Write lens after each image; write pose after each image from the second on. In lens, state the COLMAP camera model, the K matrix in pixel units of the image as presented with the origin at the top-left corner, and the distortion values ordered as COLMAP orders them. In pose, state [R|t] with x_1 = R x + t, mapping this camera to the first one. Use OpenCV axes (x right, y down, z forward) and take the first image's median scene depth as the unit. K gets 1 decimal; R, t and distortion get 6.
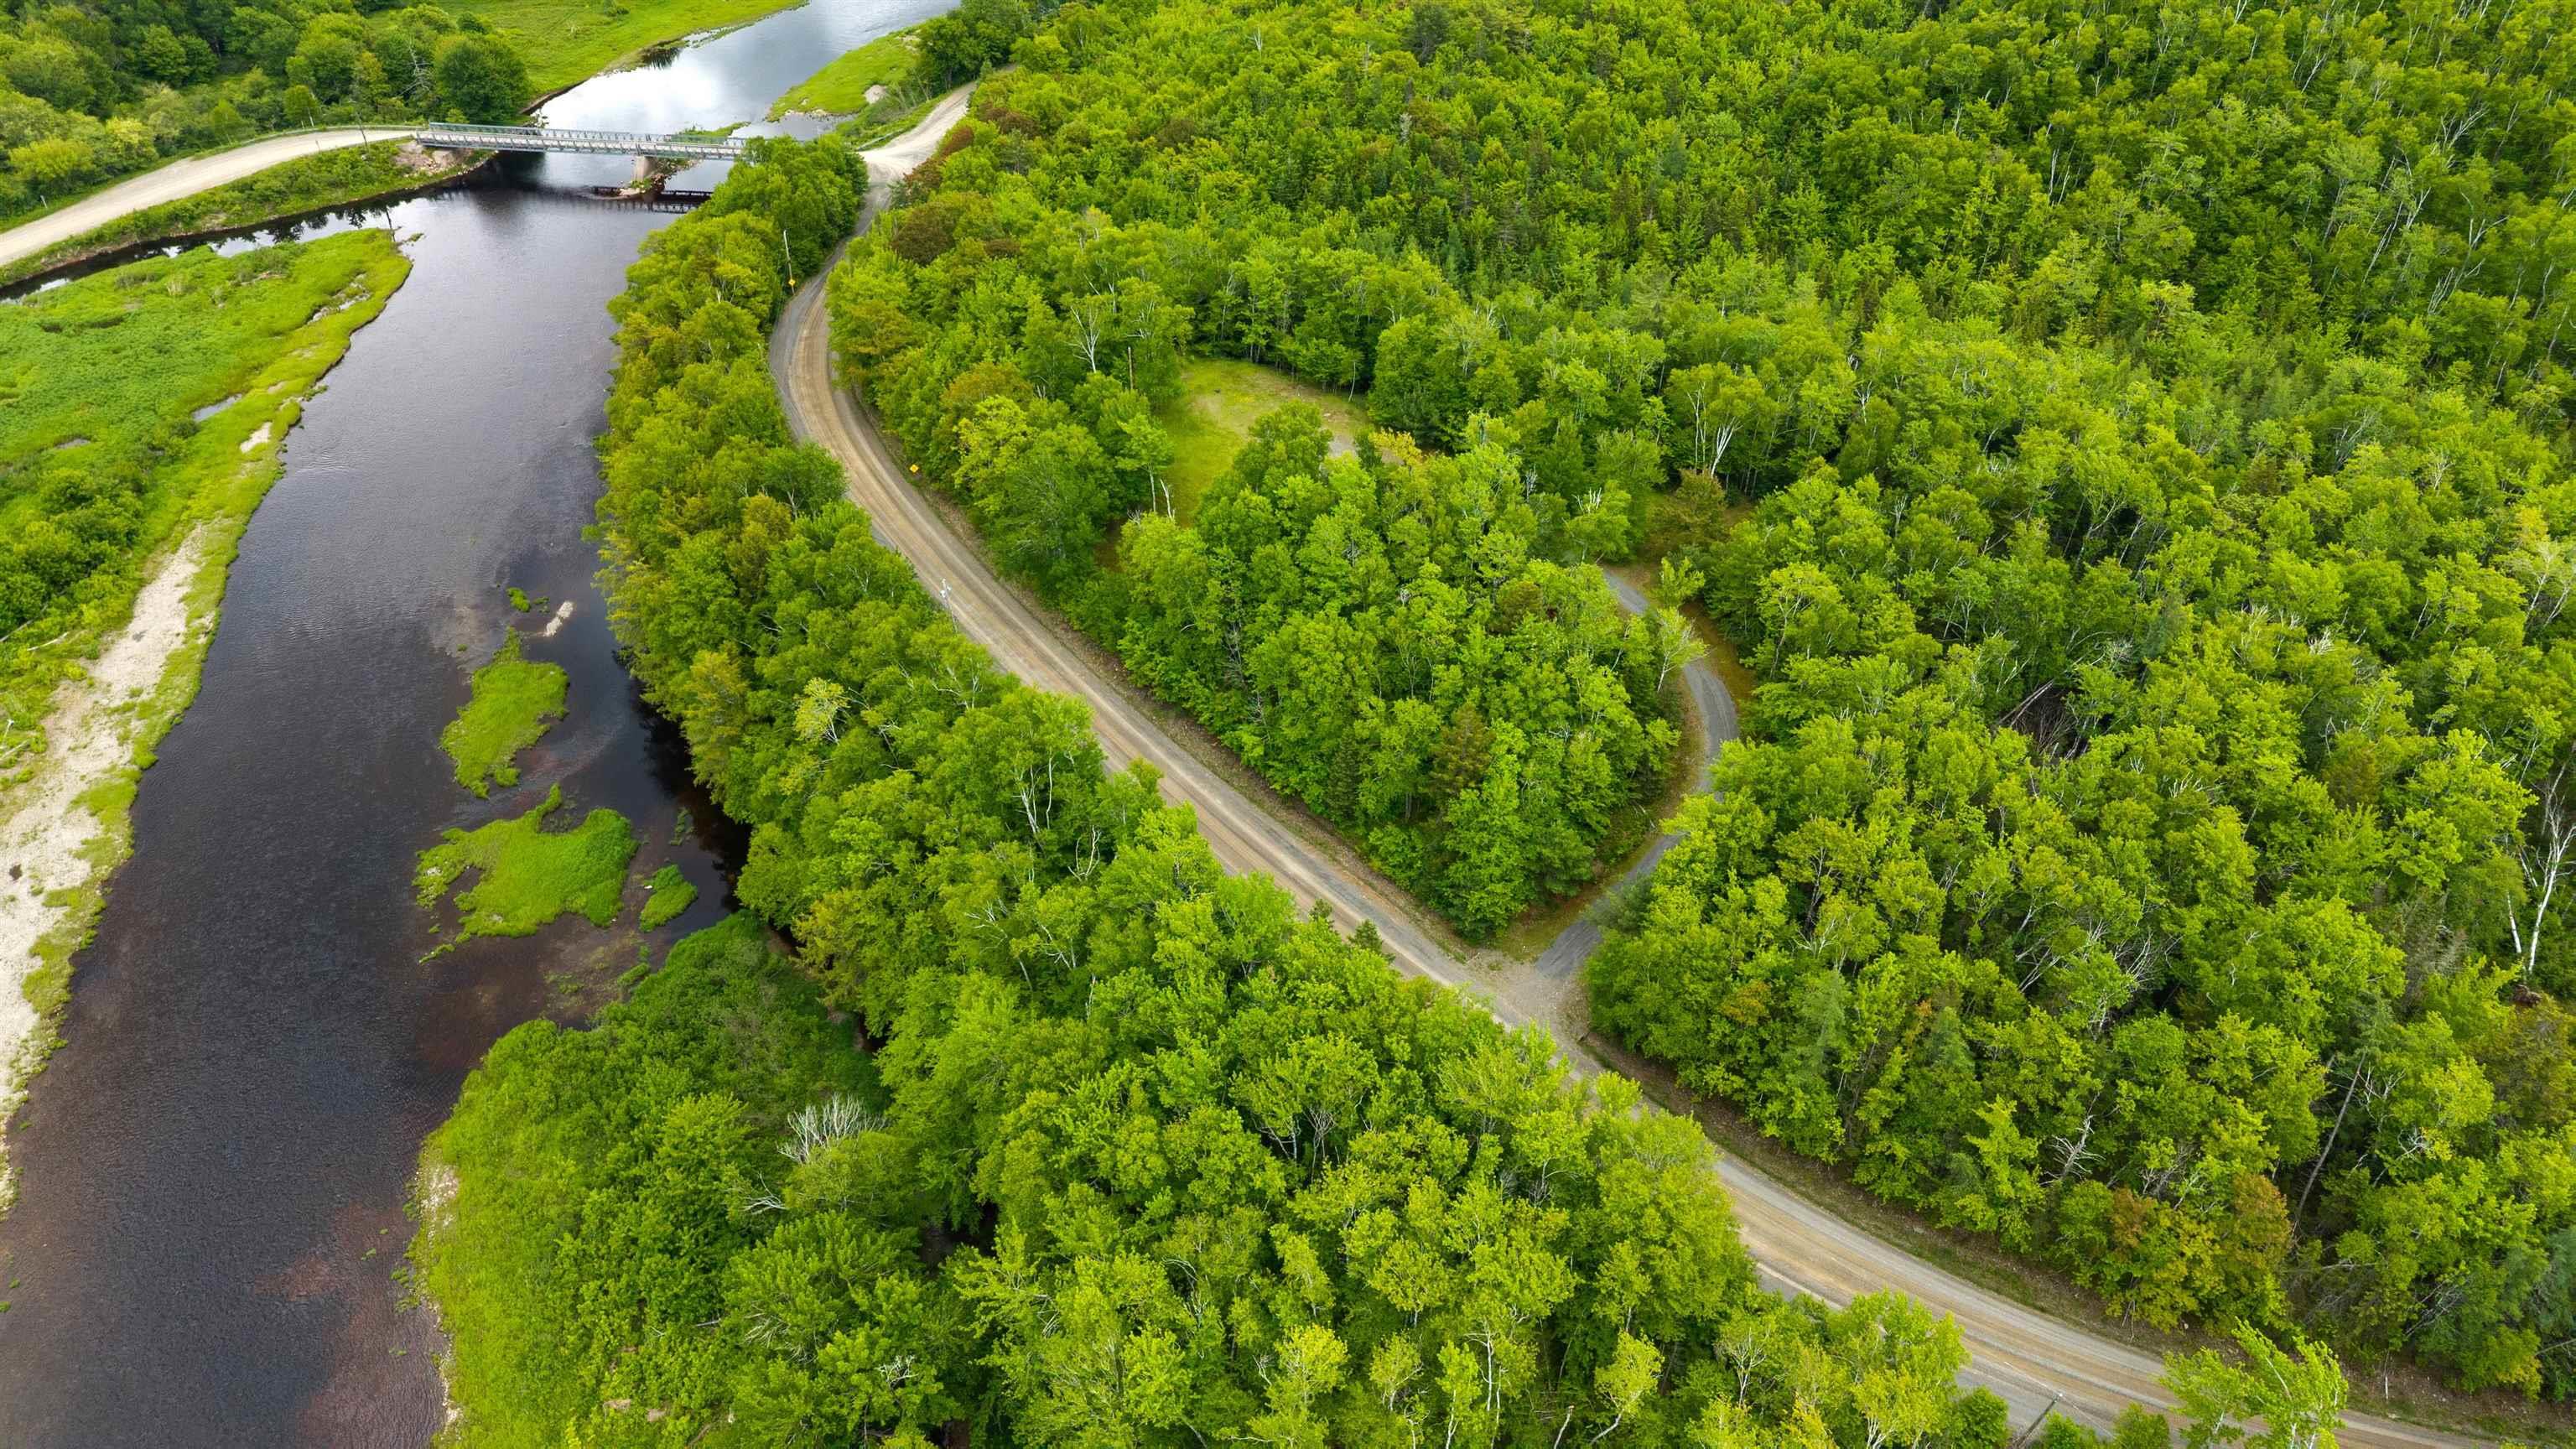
lens RADIAL K [[1743.5, 0, 1272.1], [0, 1743.5, 727.3], [0, 0, 1]] dist [0.051004, -0.061377]
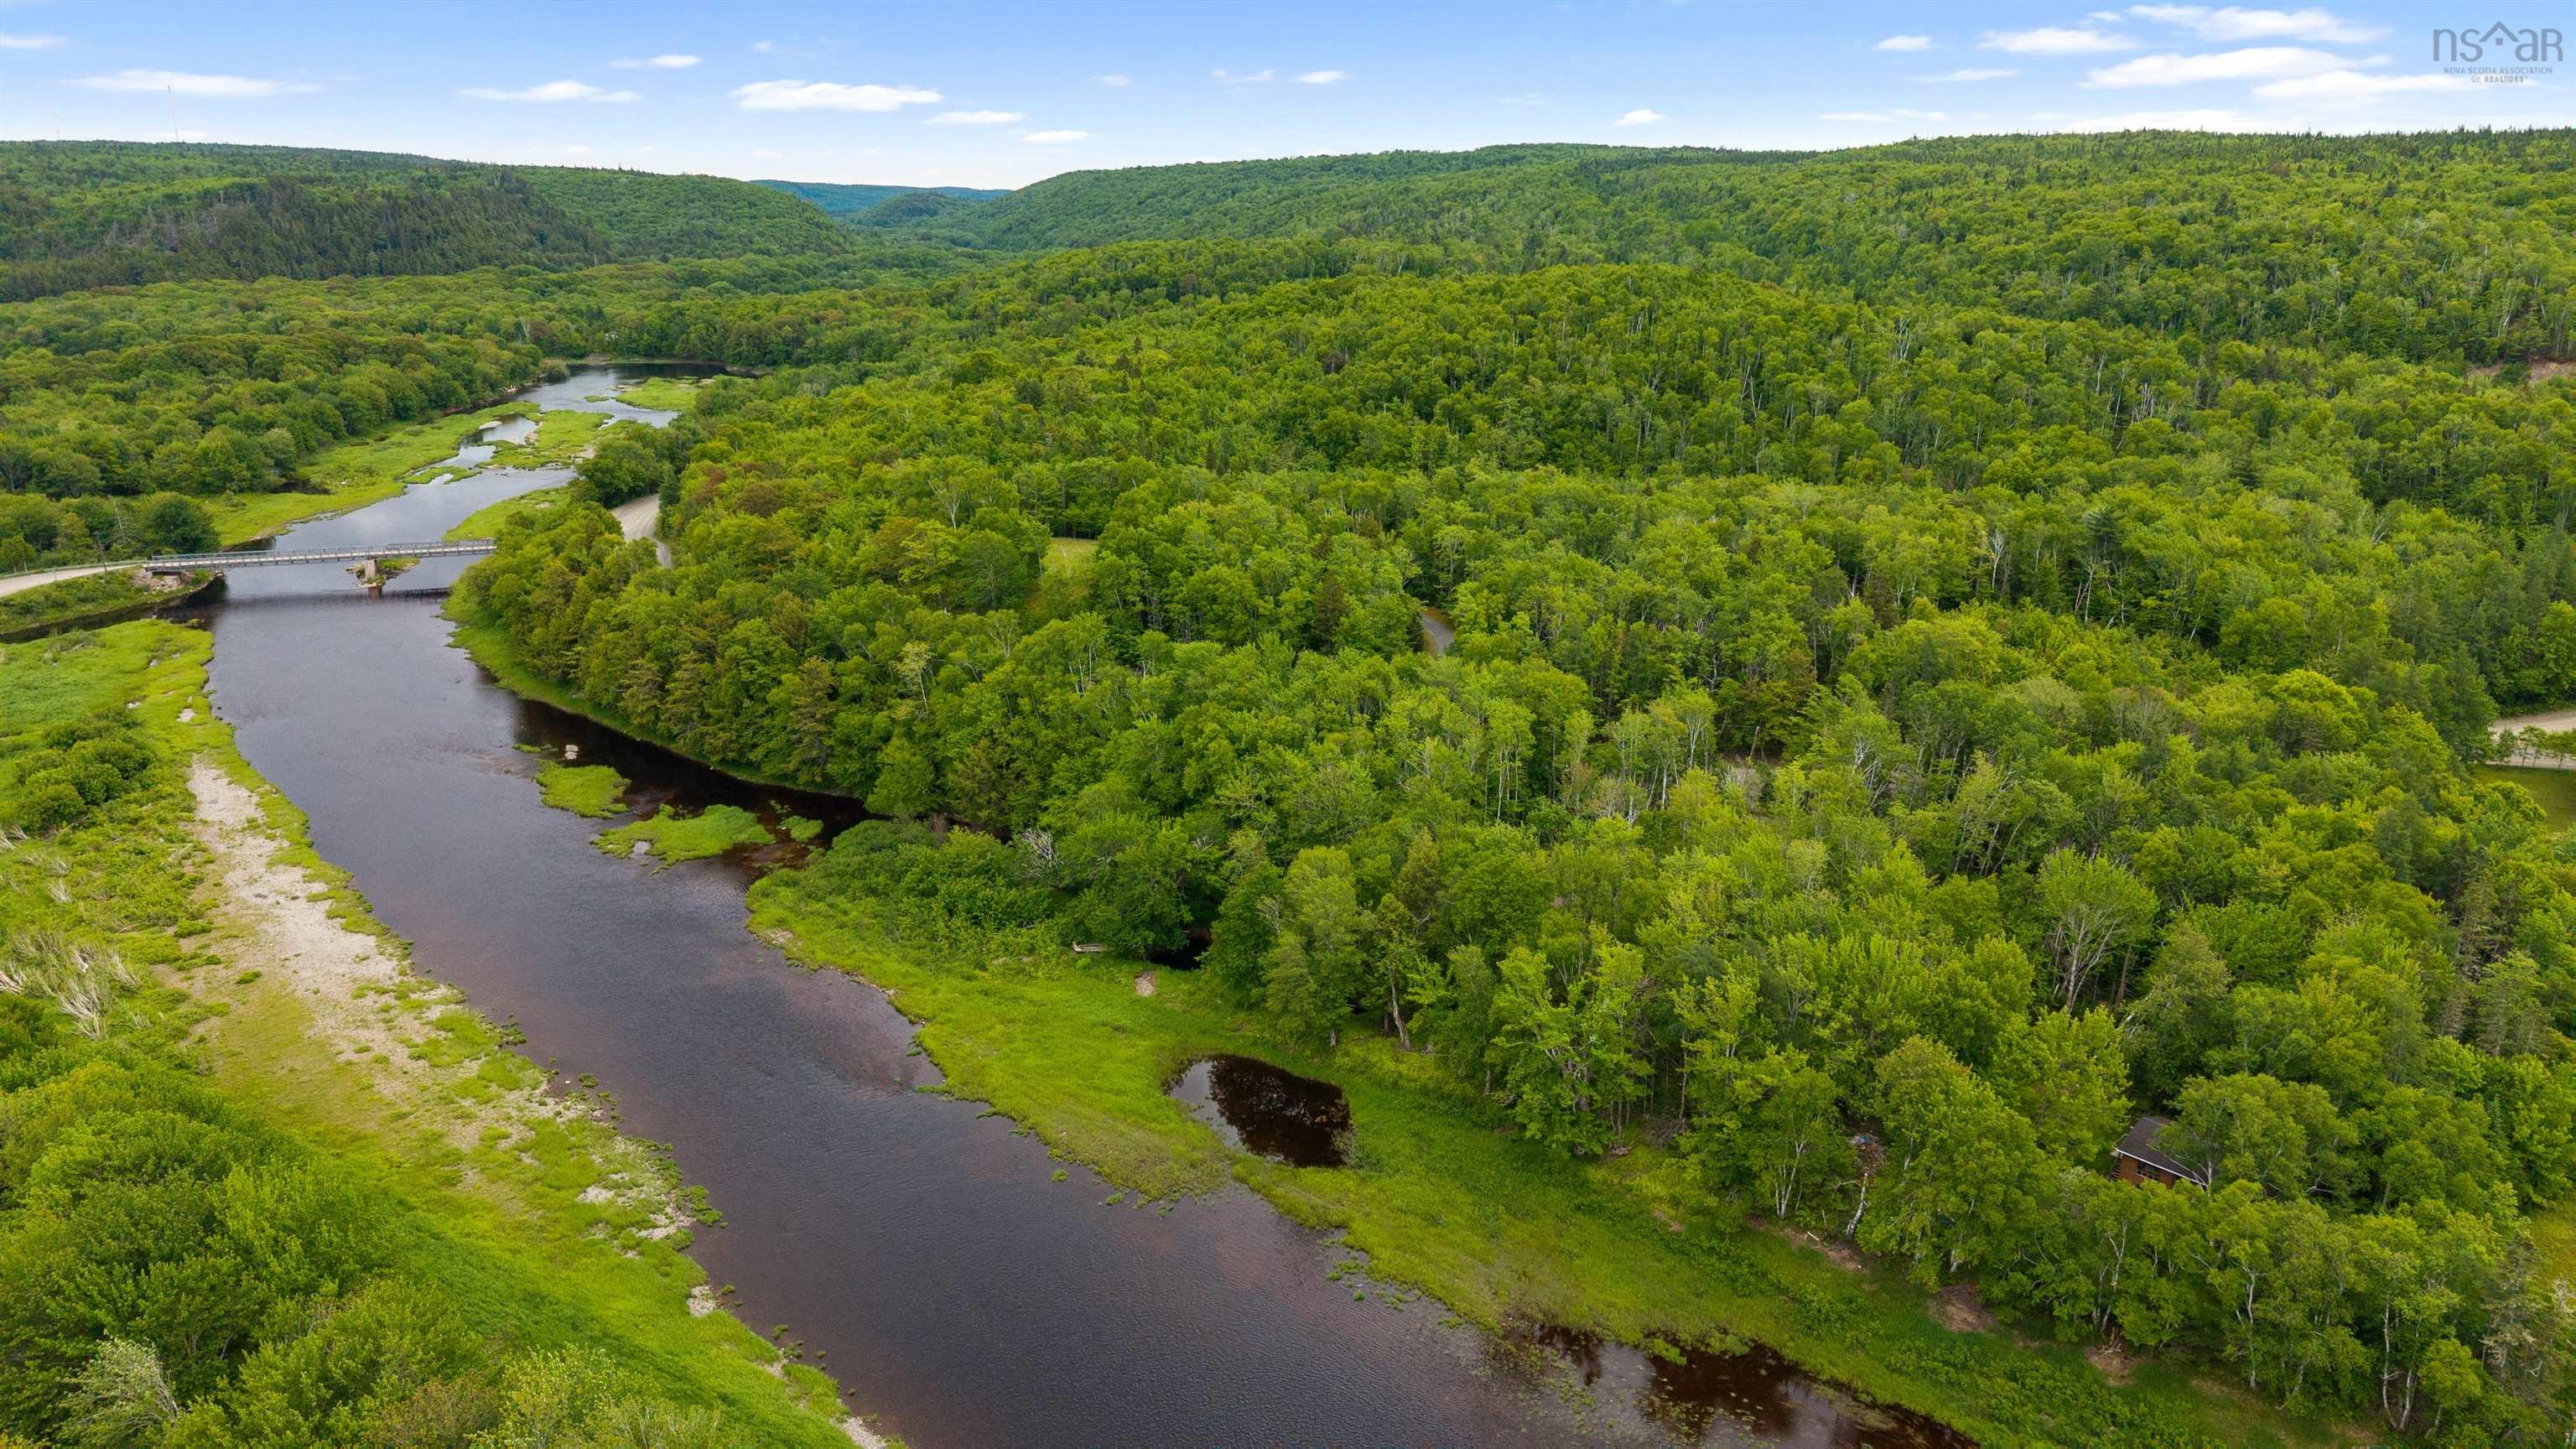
lens RADIAL K [[1743.5, 0, 1272.1], [0, 1743.5, 727.3], [0, 0, 1]] dist [0.051004, -0.061377]
pose [[0.908914, -0.131872, 0.395582, -0.432970], [0.257978, 0.923159, -0.285000, 0.408638], [-0.327602, 0.361092, 0.873092, -0.288916]]
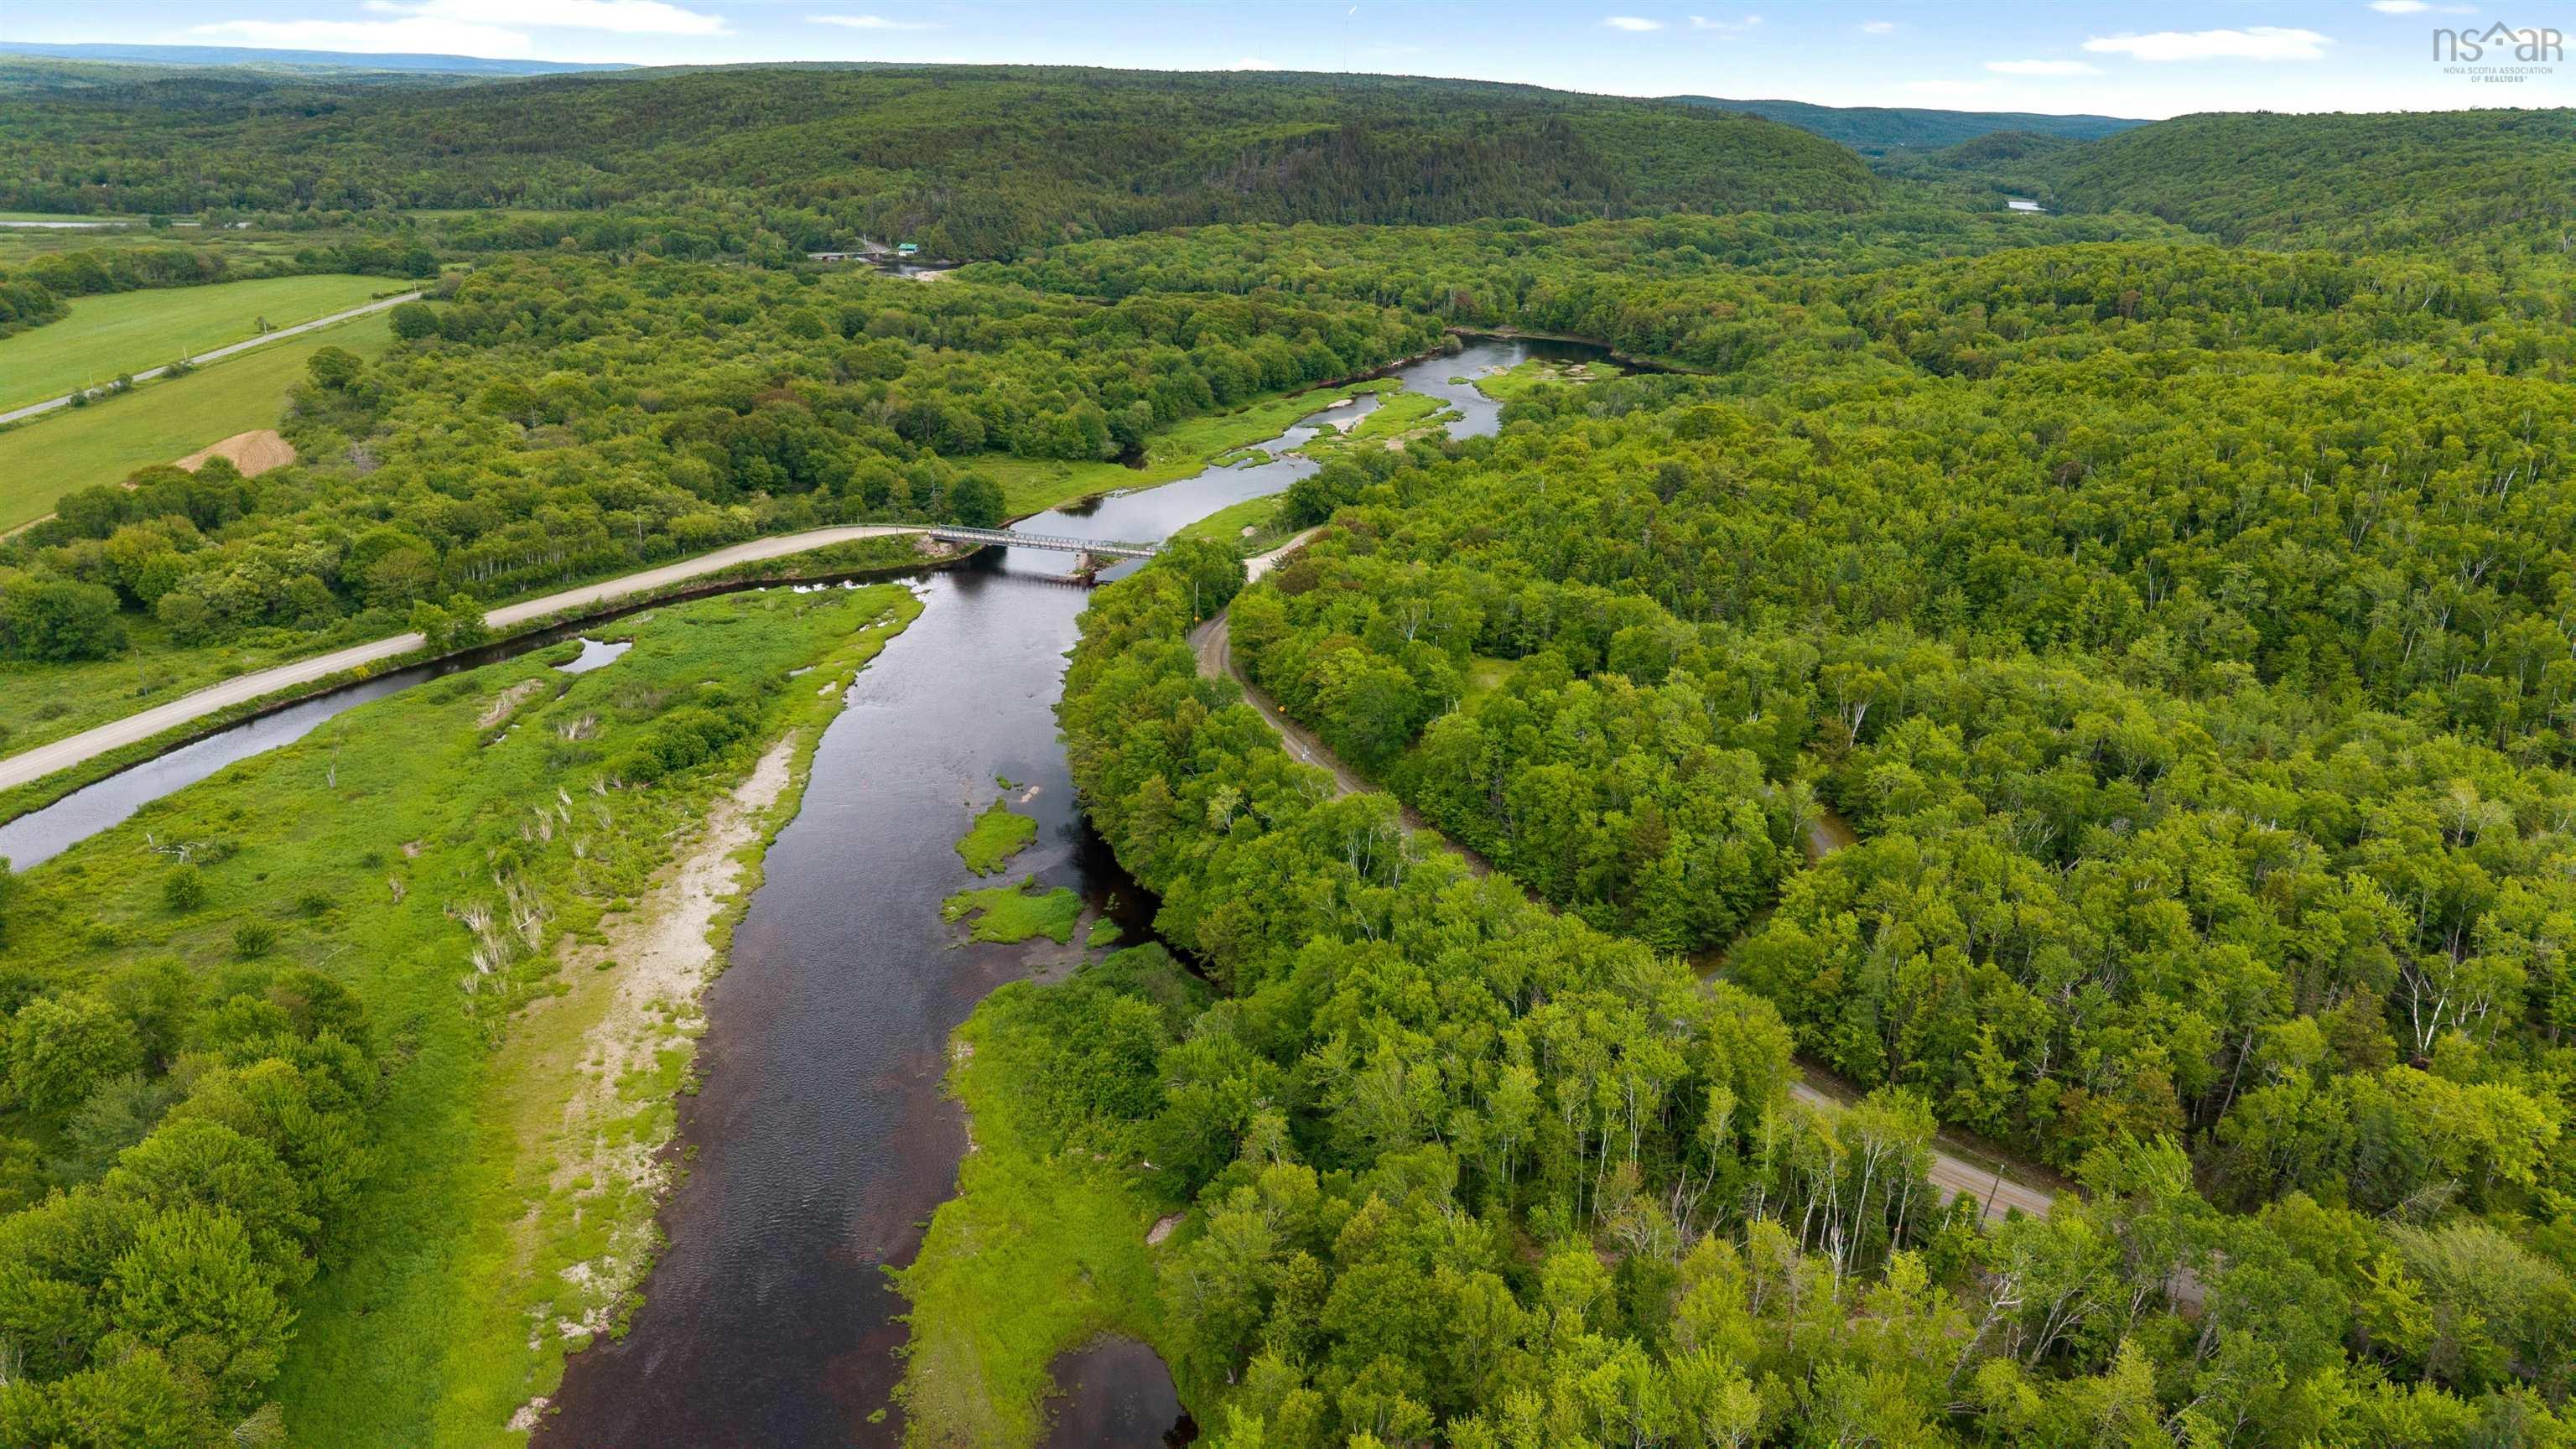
lens RADIAL K [[1743.5, 0, 1272.1], [0, 1743.5, 727.3], [0, 0, 1]] dist [0.051004, -0.061377]
pose [[0.985232, 0.066907, -0.157615, 0.014891], [-0.110361, 0.951923, -0.285766, 0.266499], [0.130917, 0.298940, 0.945249, -0.341279]]
